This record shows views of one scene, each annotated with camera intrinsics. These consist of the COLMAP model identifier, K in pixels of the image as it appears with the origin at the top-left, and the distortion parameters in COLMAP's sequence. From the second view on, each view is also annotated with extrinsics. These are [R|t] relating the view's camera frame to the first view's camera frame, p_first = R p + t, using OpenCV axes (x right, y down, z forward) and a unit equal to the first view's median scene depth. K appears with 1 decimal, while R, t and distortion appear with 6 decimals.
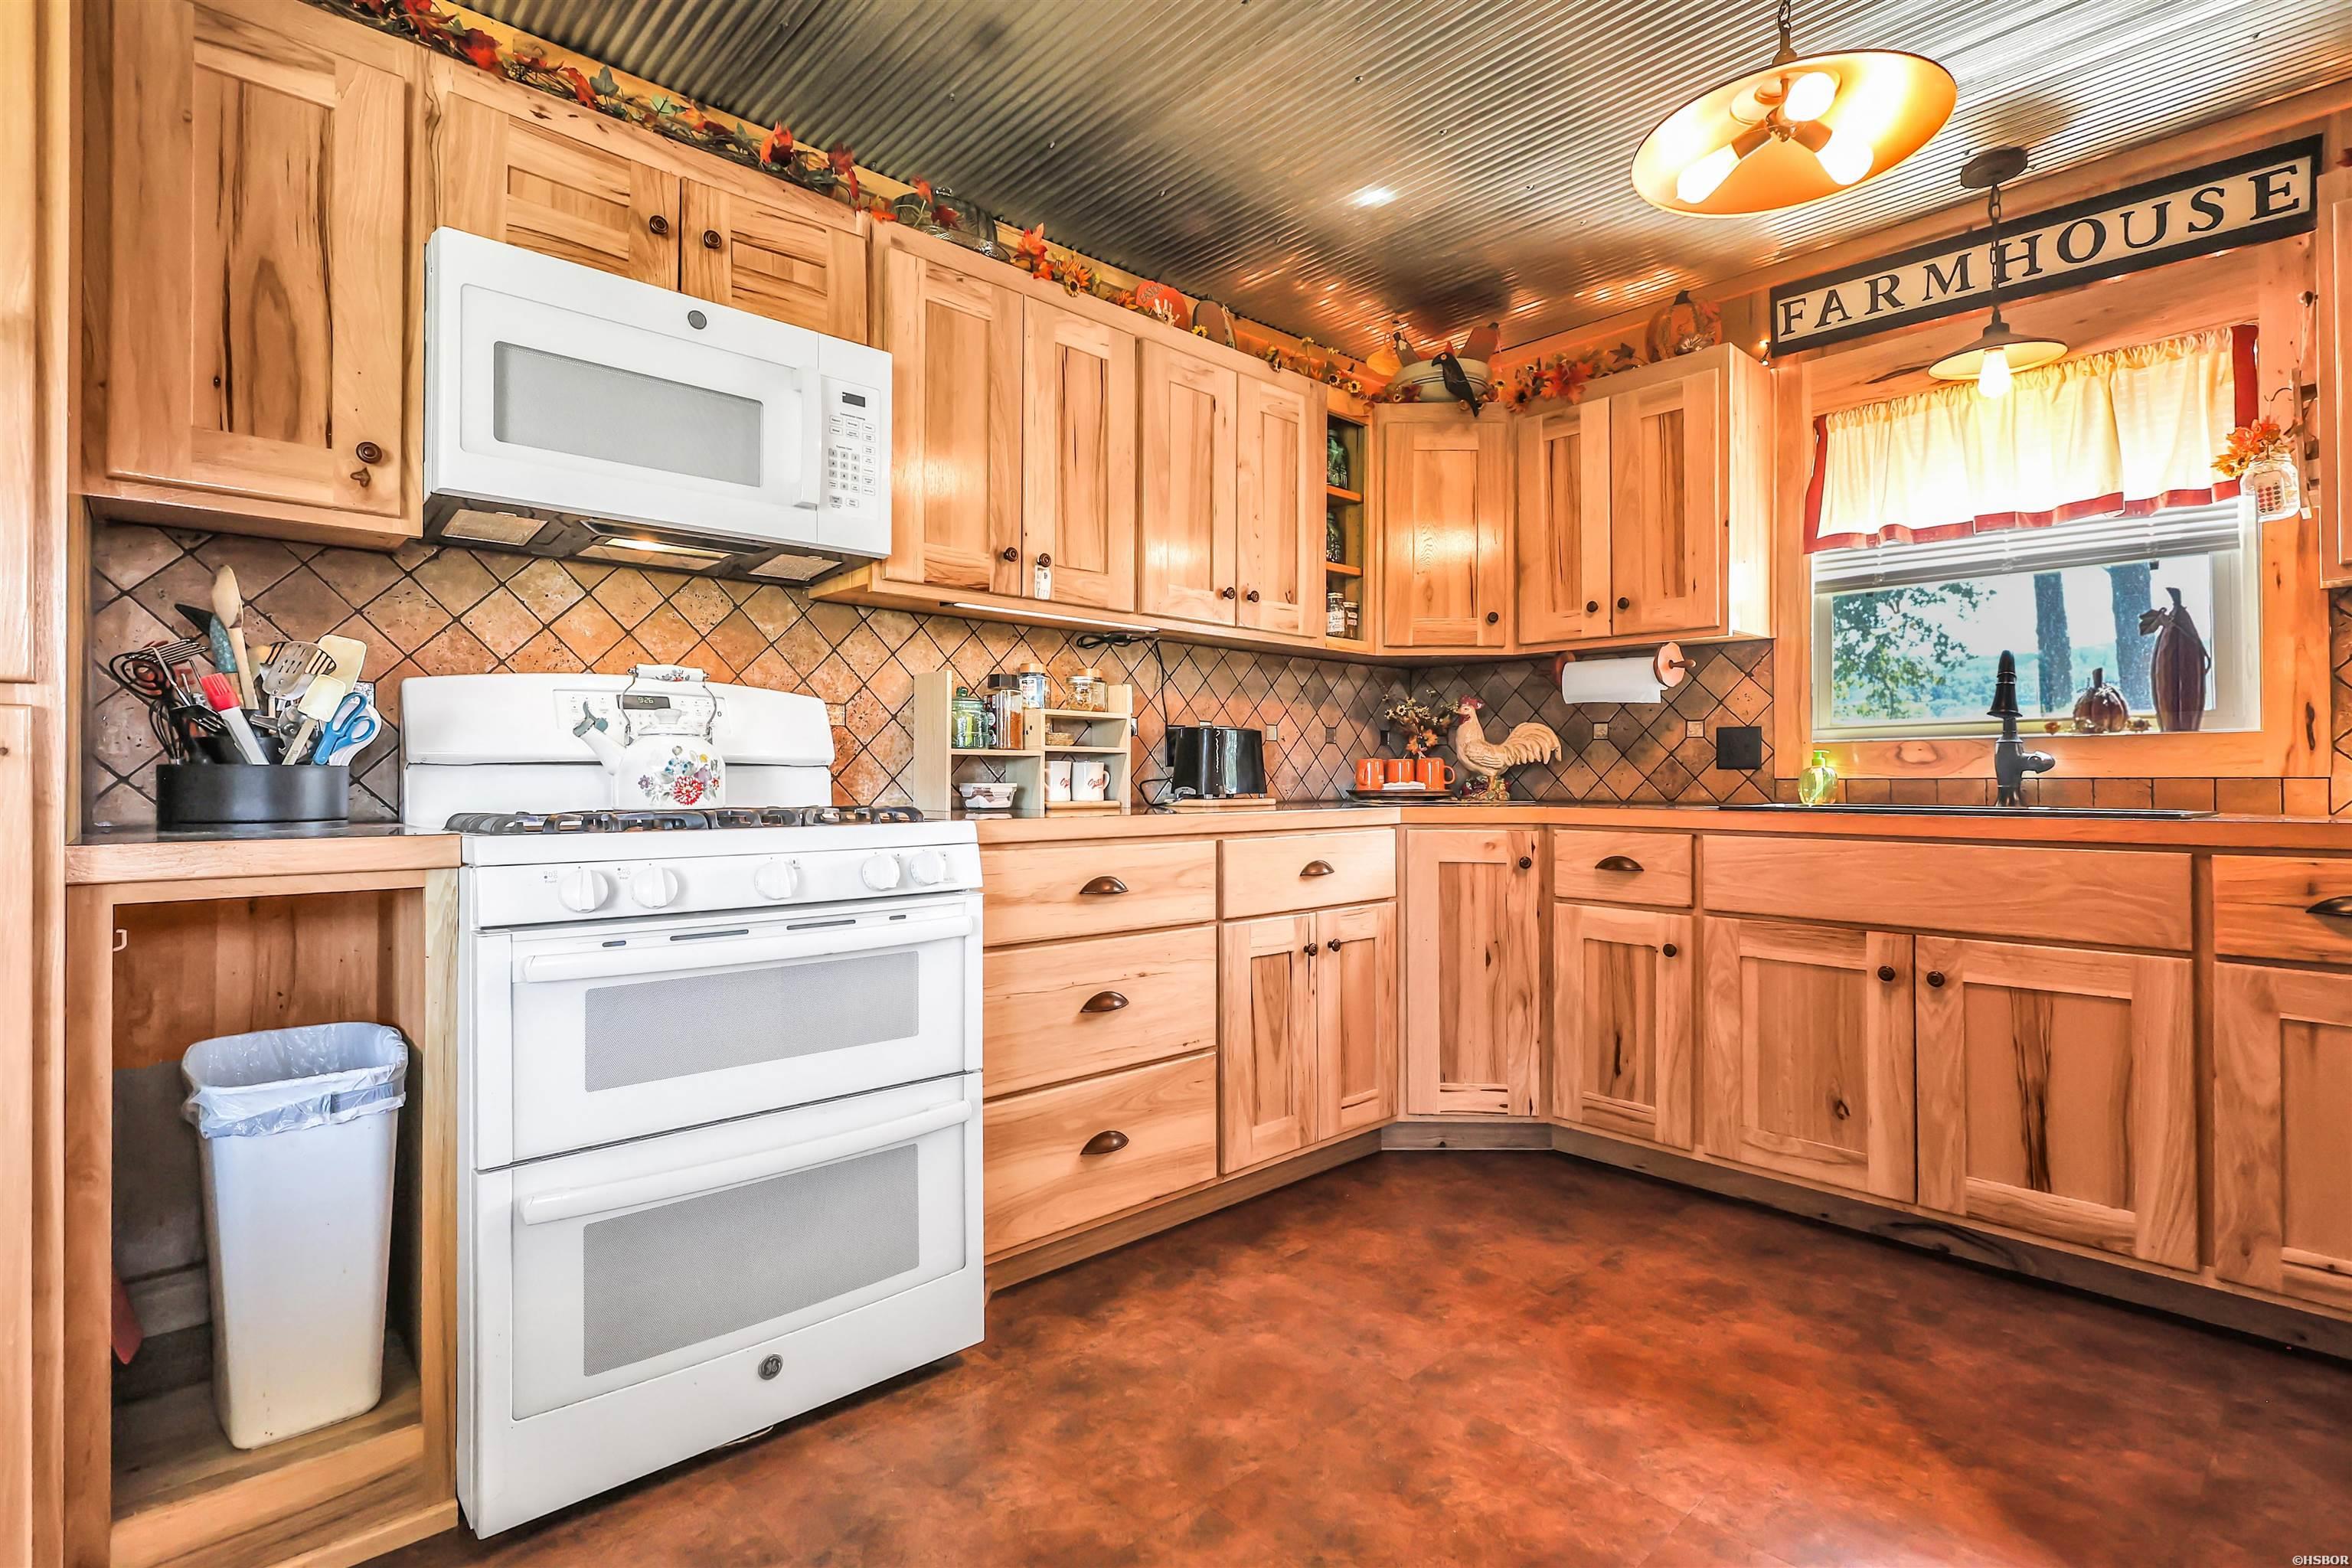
lens RADIAL K [[1133.8, 0, 1193.3], [0, 1133.8, 805.7], [0, 0, 1]] dist [-0.006014, 0.002399]
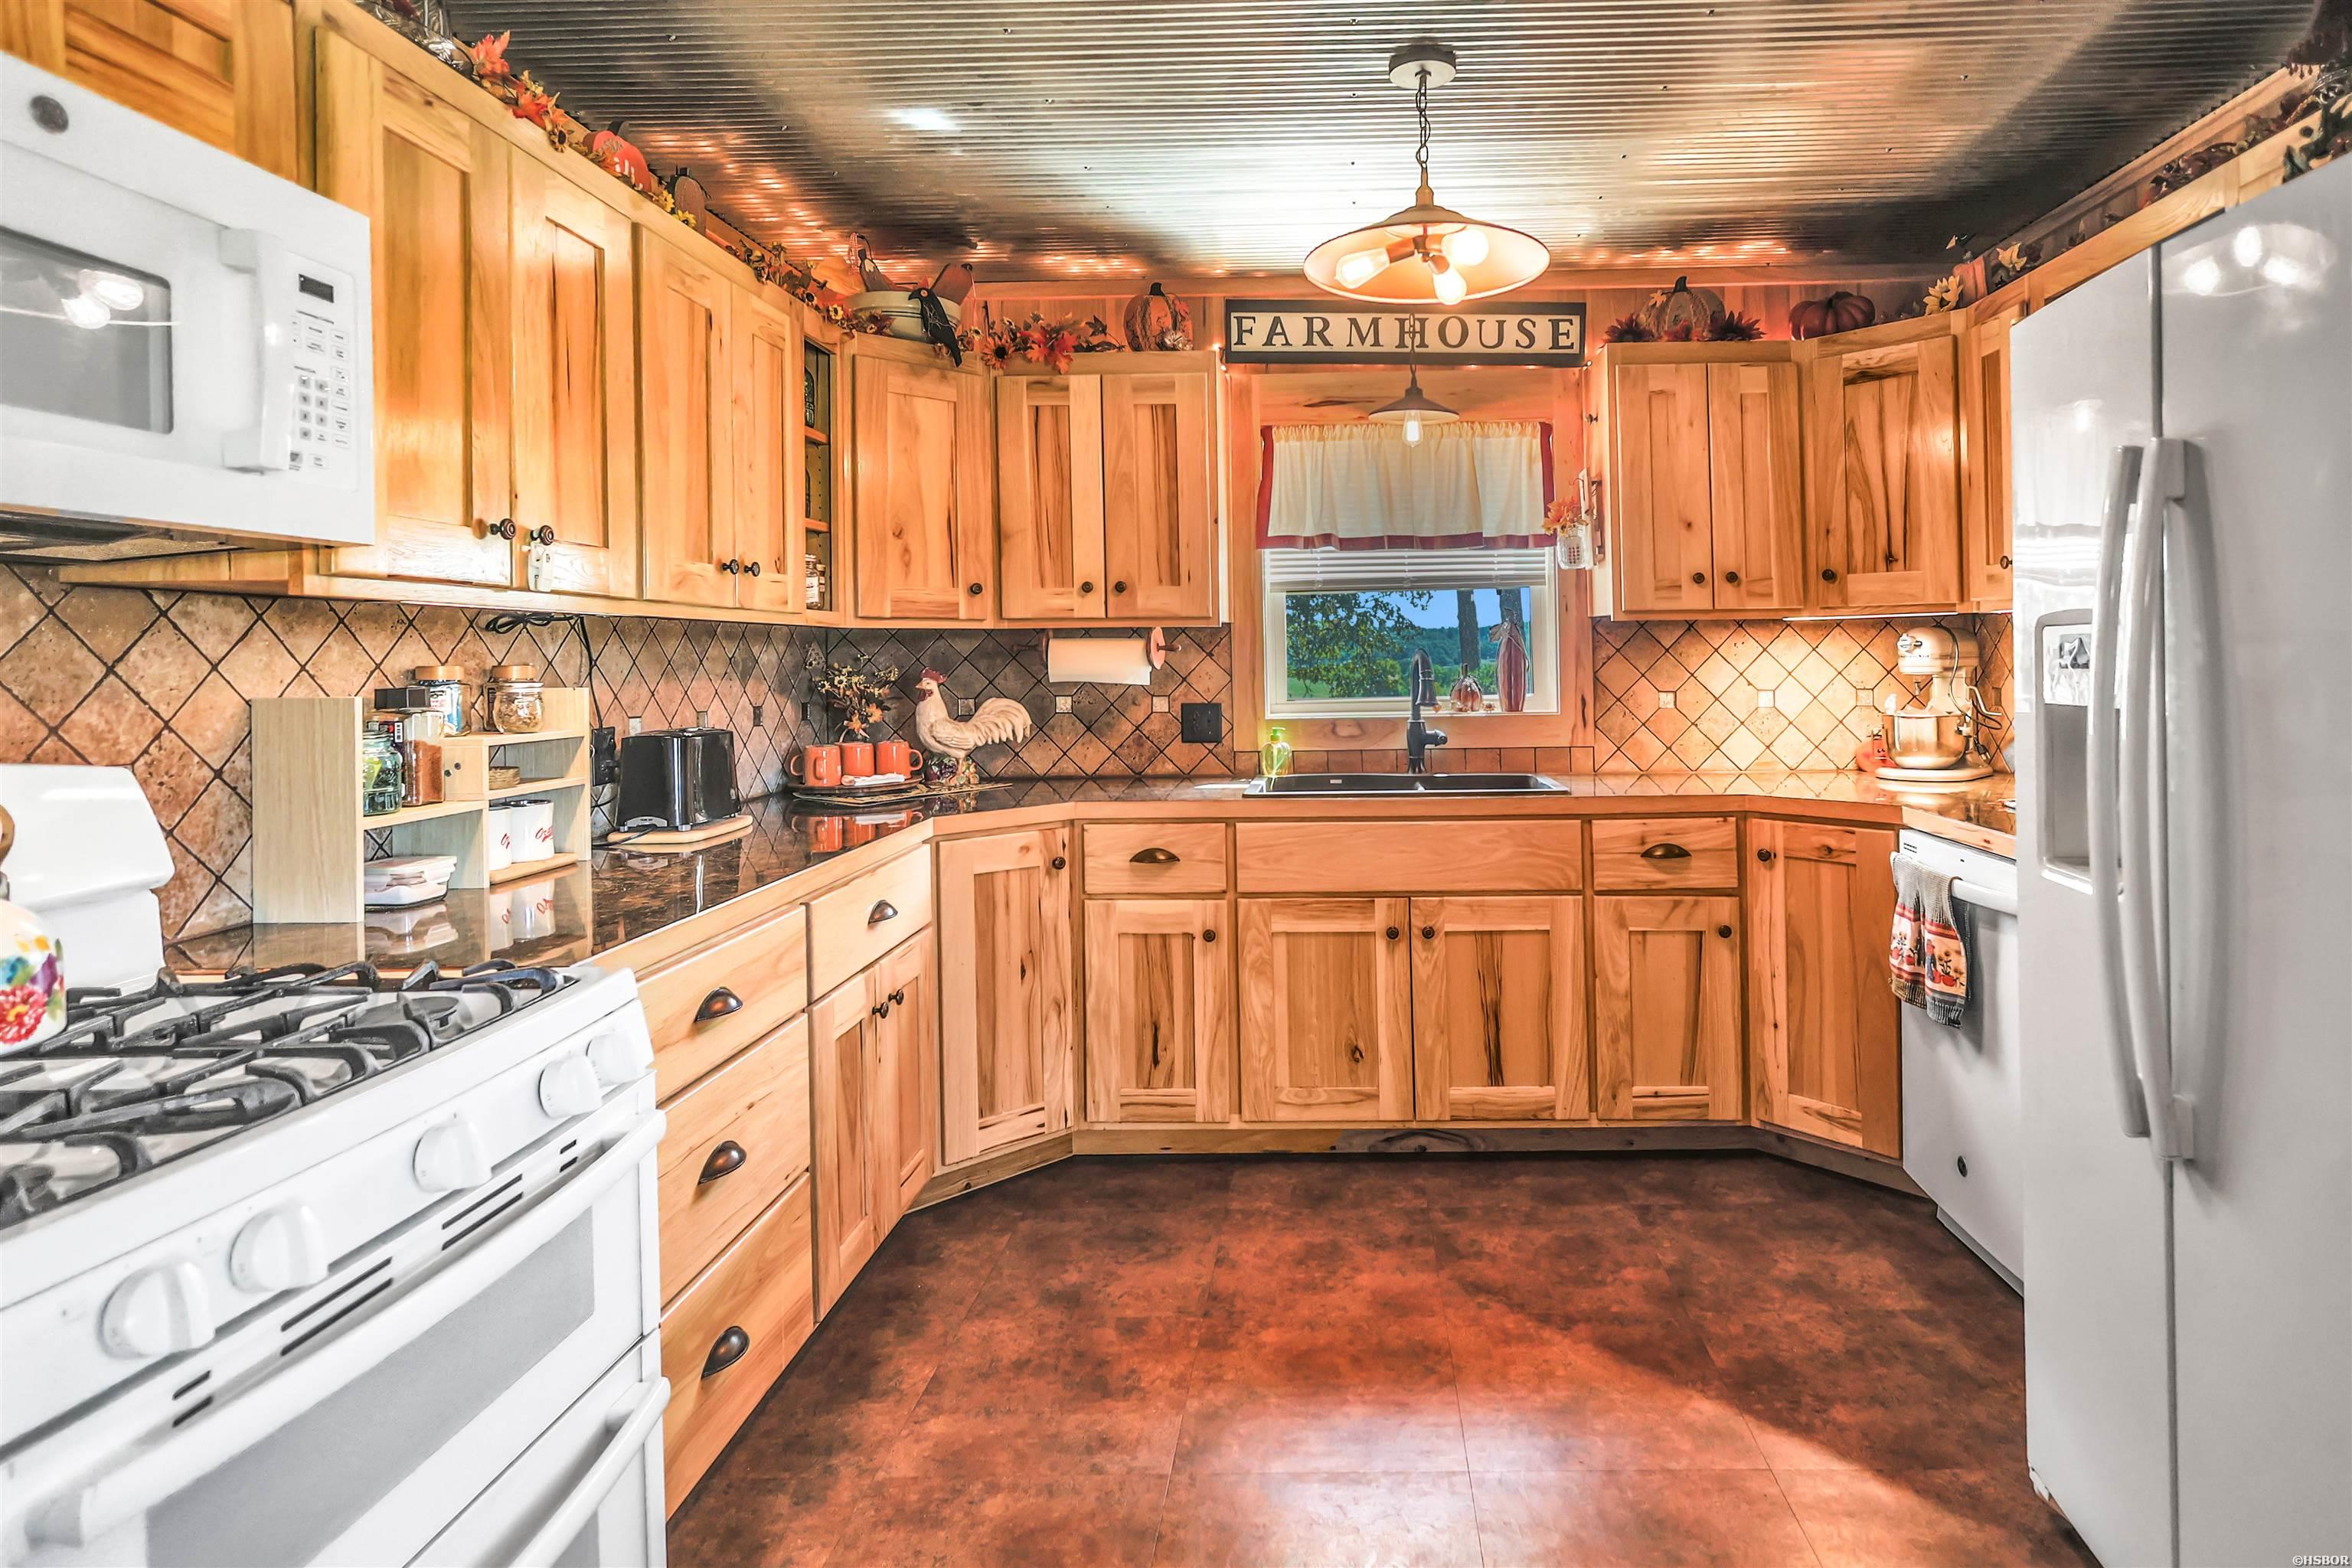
lens RADIAL K [[1307.6, 0, 1211.4], [0, 1307.6, 639.1], [0, 0, 1]] dist [-0.004294, -0.000819]
pose [[0.681650, -0.024254, 0.731276, -0.445012], [0.027092, 0.999602, 0.007900, -0.153022], [-0.731177, 0.014427, 0.682036, 0.174436]]
